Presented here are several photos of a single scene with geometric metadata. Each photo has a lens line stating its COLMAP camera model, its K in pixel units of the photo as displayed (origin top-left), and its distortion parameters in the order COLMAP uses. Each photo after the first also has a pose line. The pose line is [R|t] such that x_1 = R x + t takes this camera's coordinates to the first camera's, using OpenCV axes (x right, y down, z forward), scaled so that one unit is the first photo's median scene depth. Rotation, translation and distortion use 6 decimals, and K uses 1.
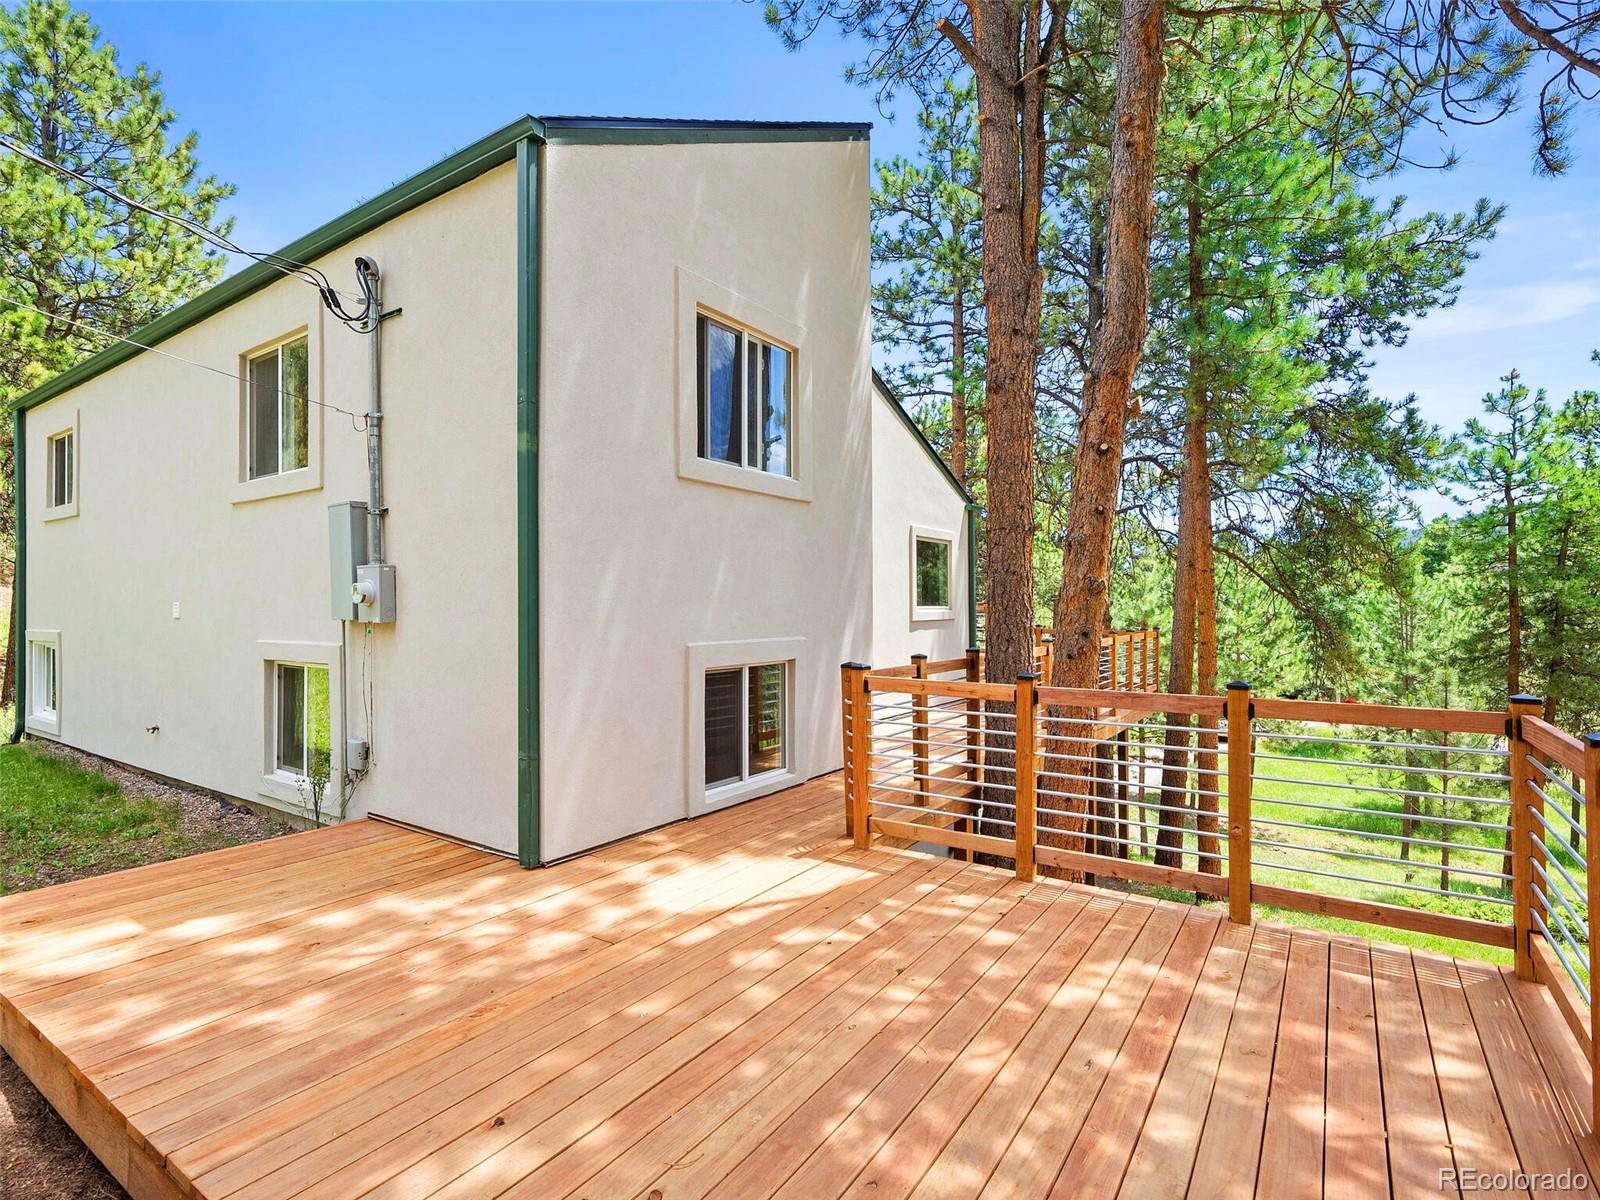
lens RADIAL K [[794.2, 0, 798.4], [0, 794.2, 597.9], [0, 0, 1]] dist [-0.002778, -0.001739]
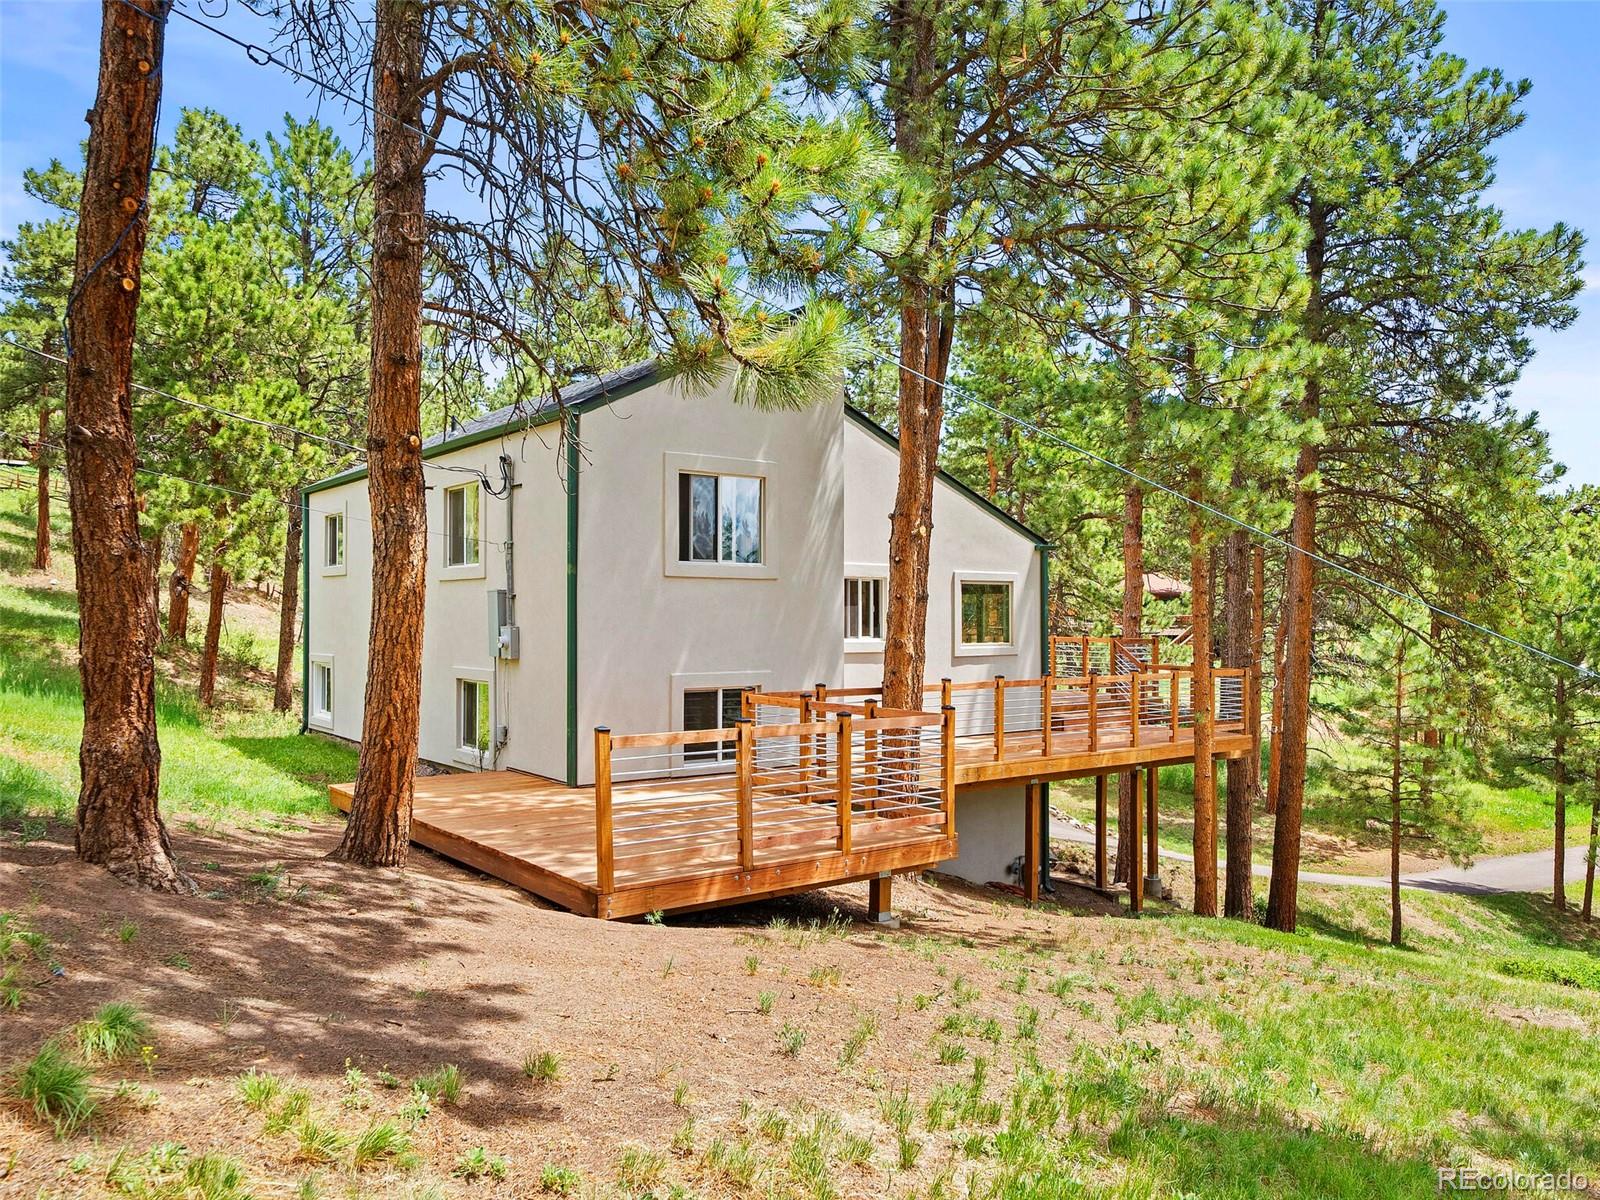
lens RADIAL K [[1195.9, 0, 807.7], [0, 1195.9, 602.5], [0, 0, 1]] dist [0.000408, 0.000697]
pose [[0.950277, 0.002266, -0.311398, 0.914618], [-0.001450, 0.999995, 0.002851, -0.101175], [0.311402, -0.002258, 0.950275, -1.307104]]
